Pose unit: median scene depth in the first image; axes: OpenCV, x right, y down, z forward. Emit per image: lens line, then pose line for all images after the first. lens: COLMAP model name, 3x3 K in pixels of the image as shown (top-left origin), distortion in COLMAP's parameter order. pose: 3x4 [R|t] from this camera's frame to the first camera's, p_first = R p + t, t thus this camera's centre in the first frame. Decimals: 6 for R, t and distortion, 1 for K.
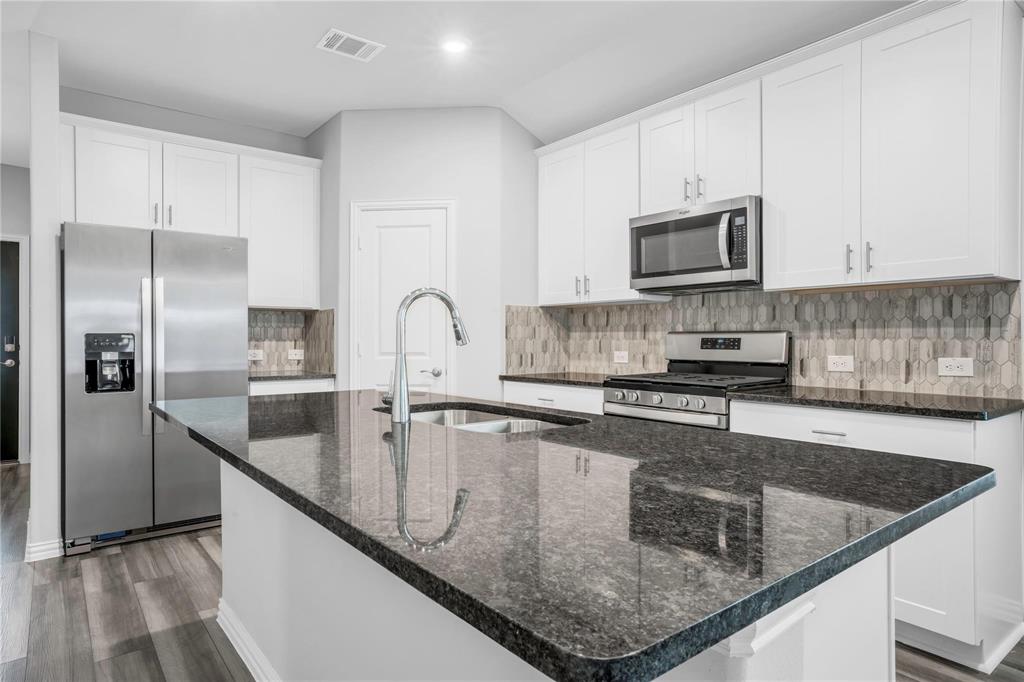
lens RADIAL K [[595.4, 0, 504.6], [0, 595.4, 337.1], [0, 0, 1]] dist [-0.030618, 0.005615]
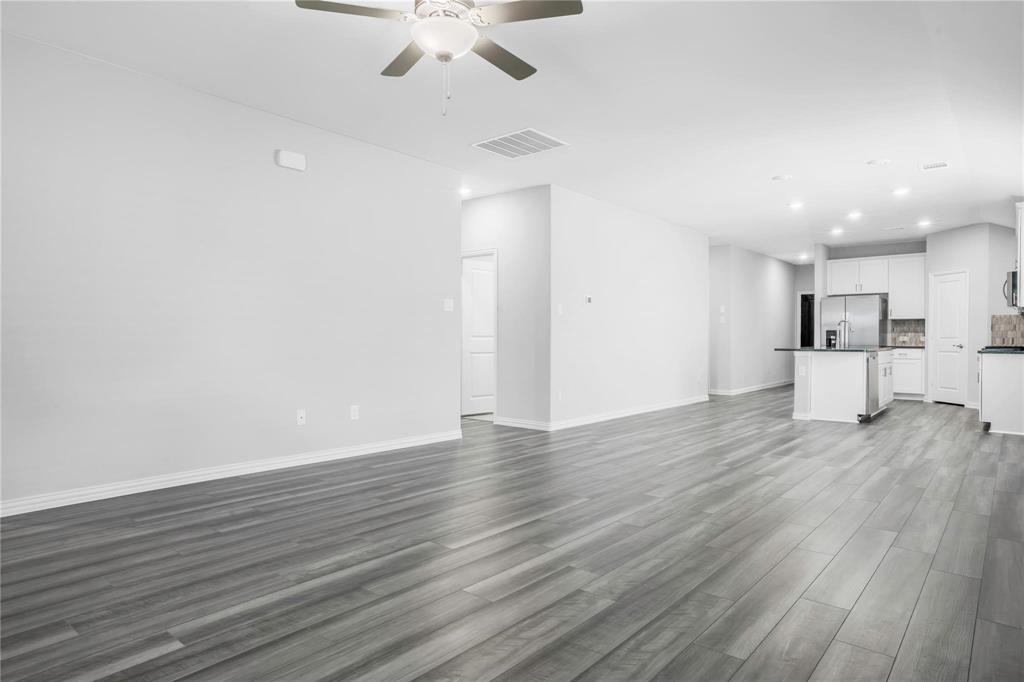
lens RADIAL K [[595.4, 0, 510.7], [0, 595.4, 342.2], [0, 0, 1]] dist [-0.030618, 0.005615]
pose [[0.201638, 0.008387, -0.979424, 1.625832], [0.000294, 0.999963, 0.008624, 0.024490], [0.979460, -0.002027, 0.201628, -1.042631]]
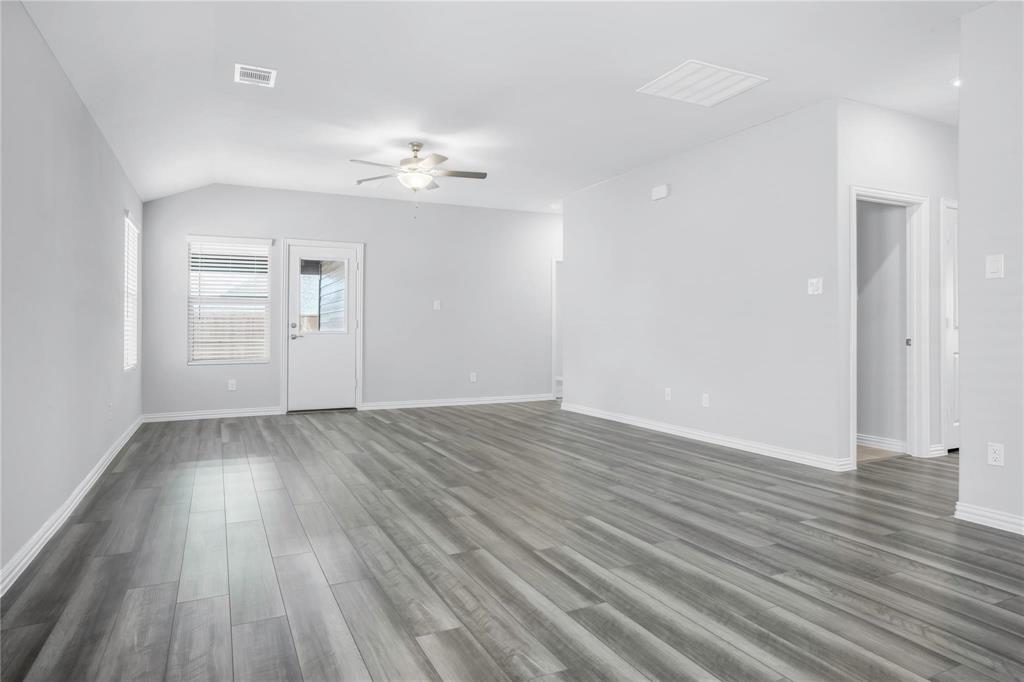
lens RADIAL K [[595.4, 0, 539.2], [0, 595.4, 320.1], [0, 0, 1]] dist [-0.030618, 0.005615]
pose [[-0.985205, 0.006015, 0.171276, 0.527562], [0.002049, 0.999726, -0.023326, 0.033987], [-0.171370, -0.022630, -0.984947, 0.203148]]
